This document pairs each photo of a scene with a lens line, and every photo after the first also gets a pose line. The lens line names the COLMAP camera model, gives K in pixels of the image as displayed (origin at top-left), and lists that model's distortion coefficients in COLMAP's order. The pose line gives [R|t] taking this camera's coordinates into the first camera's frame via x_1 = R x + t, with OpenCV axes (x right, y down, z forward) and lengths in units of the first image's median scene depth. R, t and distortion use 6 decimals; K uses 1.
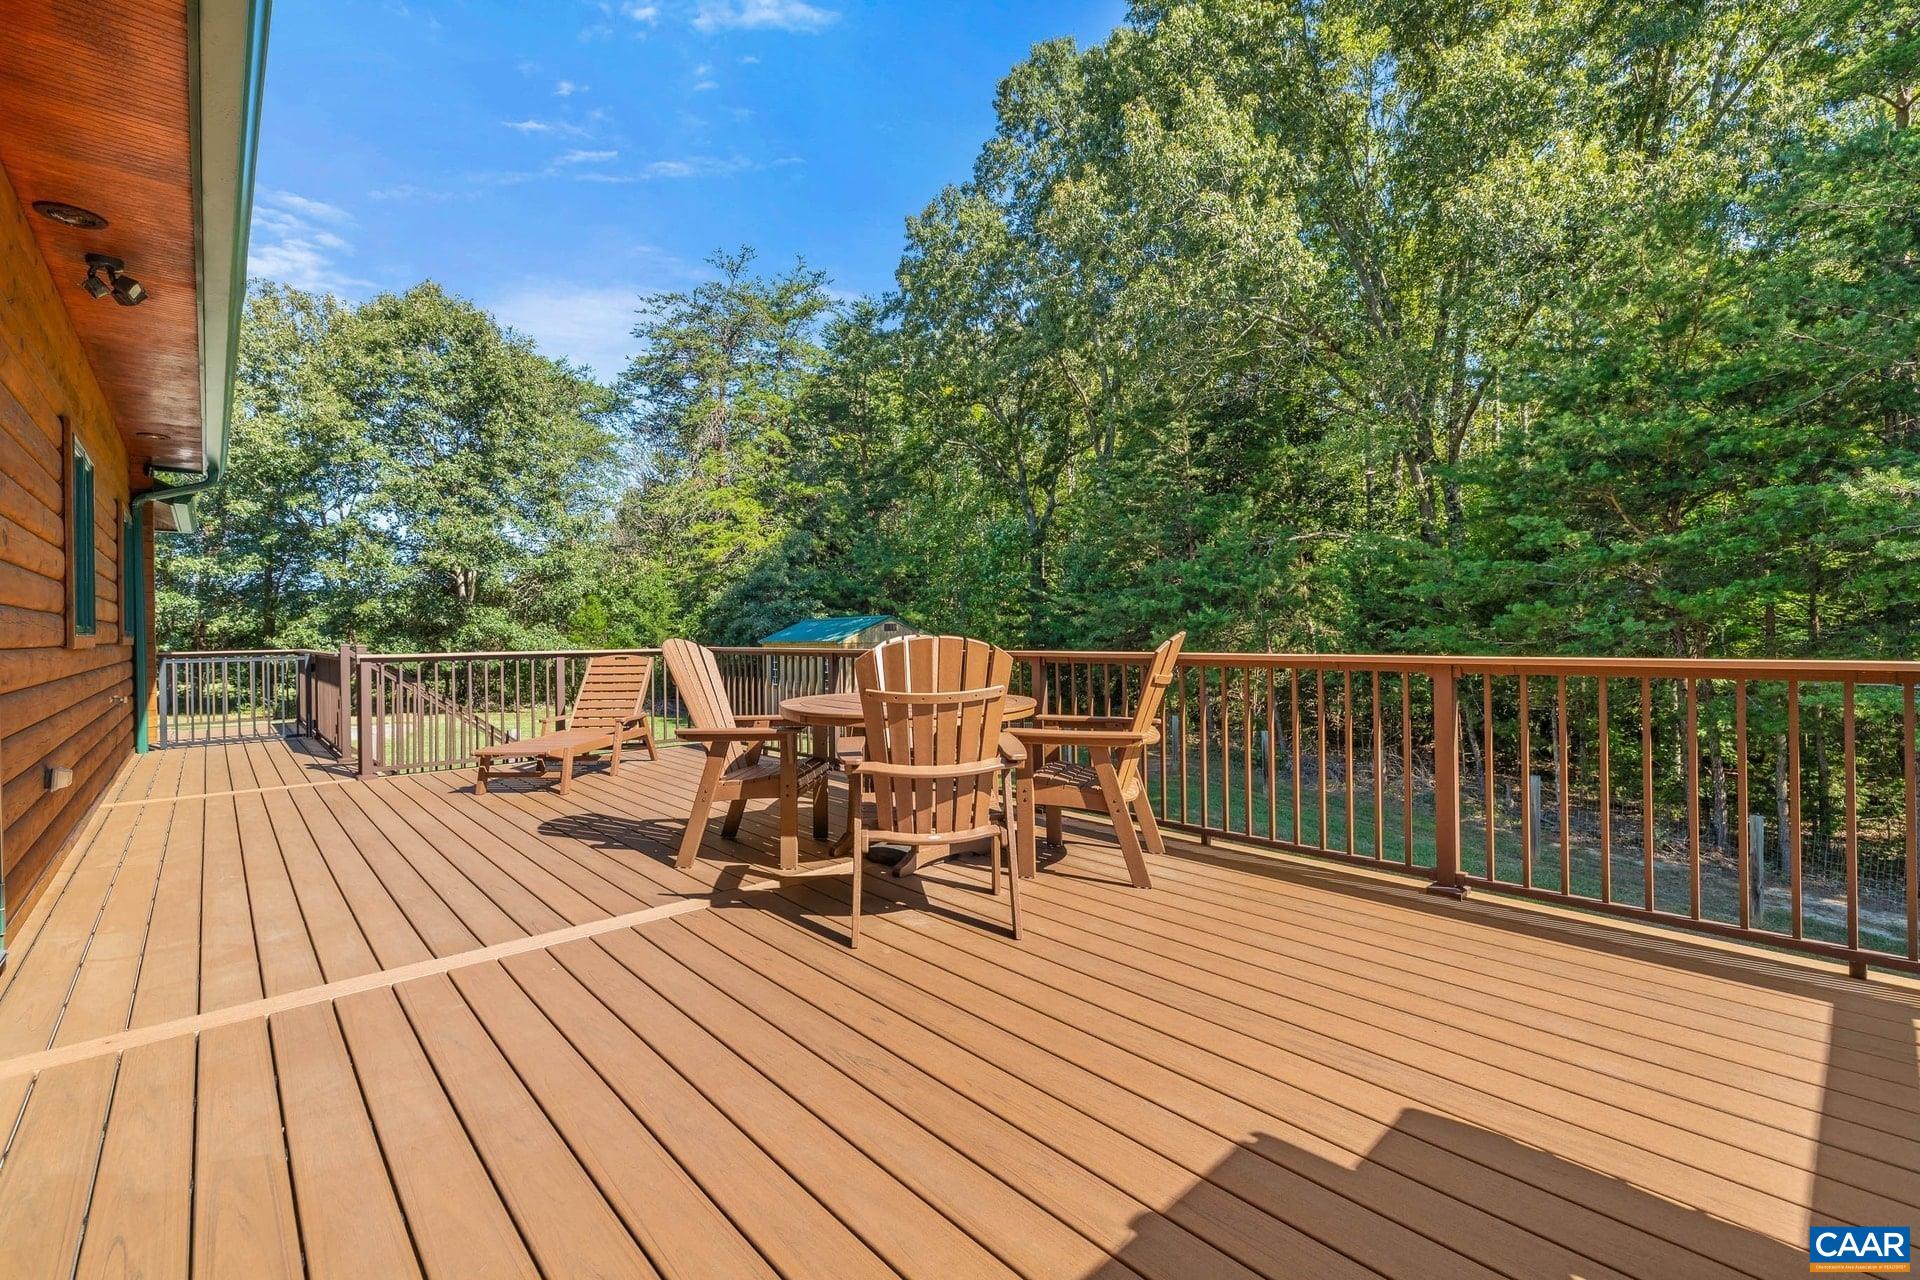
lens RADIAL K [[835.3, 0, 958.3], [0, 835.3, 637.8], [0, 0, 1]] dist [-0.001765, -0.000483]
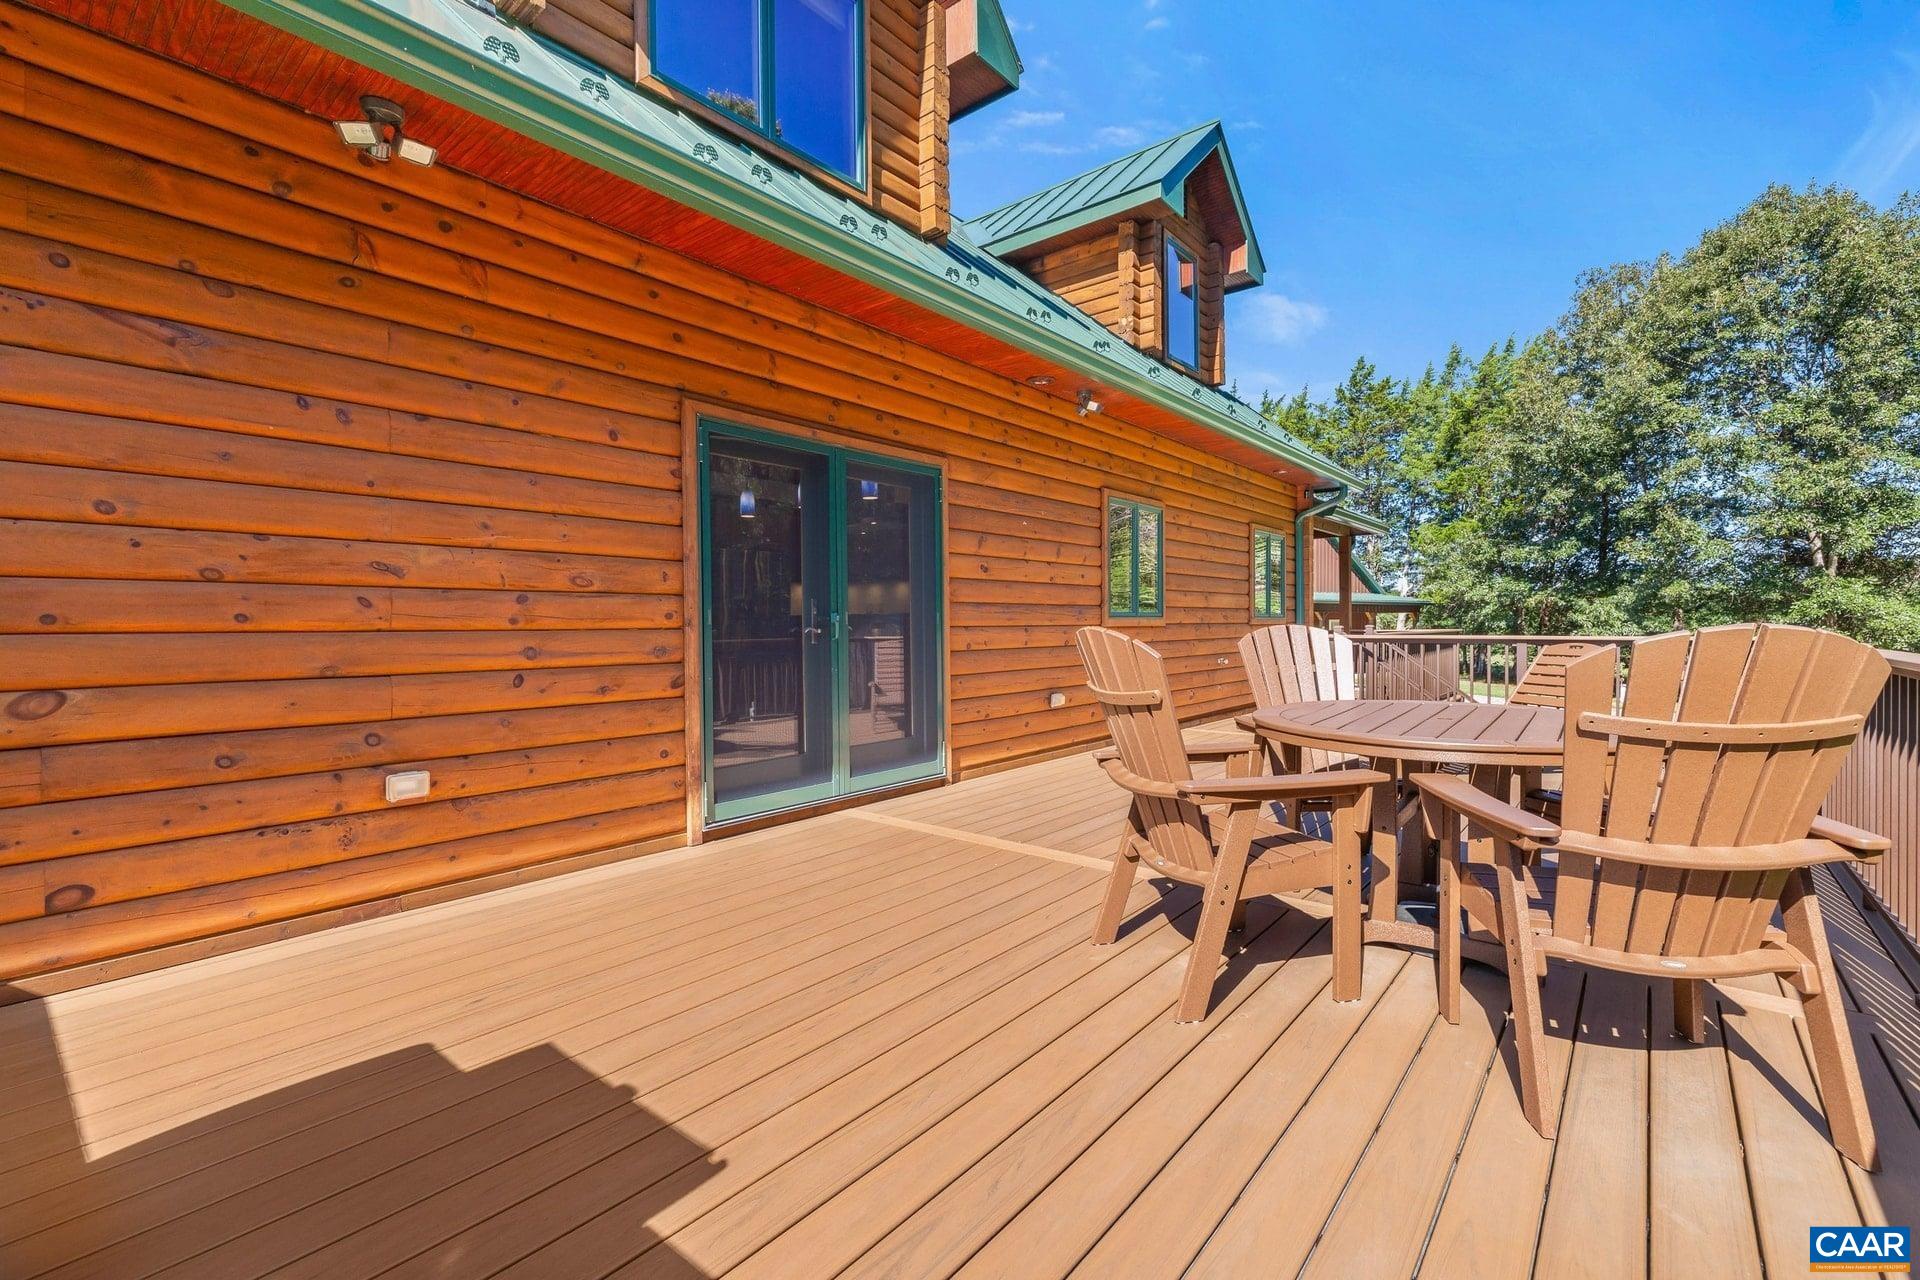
lens RADIAL K [[835.3, 0, 951.2], [0, 835.3, 624.1], [0, 0, 1]] dist [-0.001765, -0.000483]
pose [[0.131254, 0.009366, -0.991304, 0.100308], [0.000375, 0.999955, 0.009497, -0.001530], [0.991349, -0.001618, 0.131245, 0.086368]]
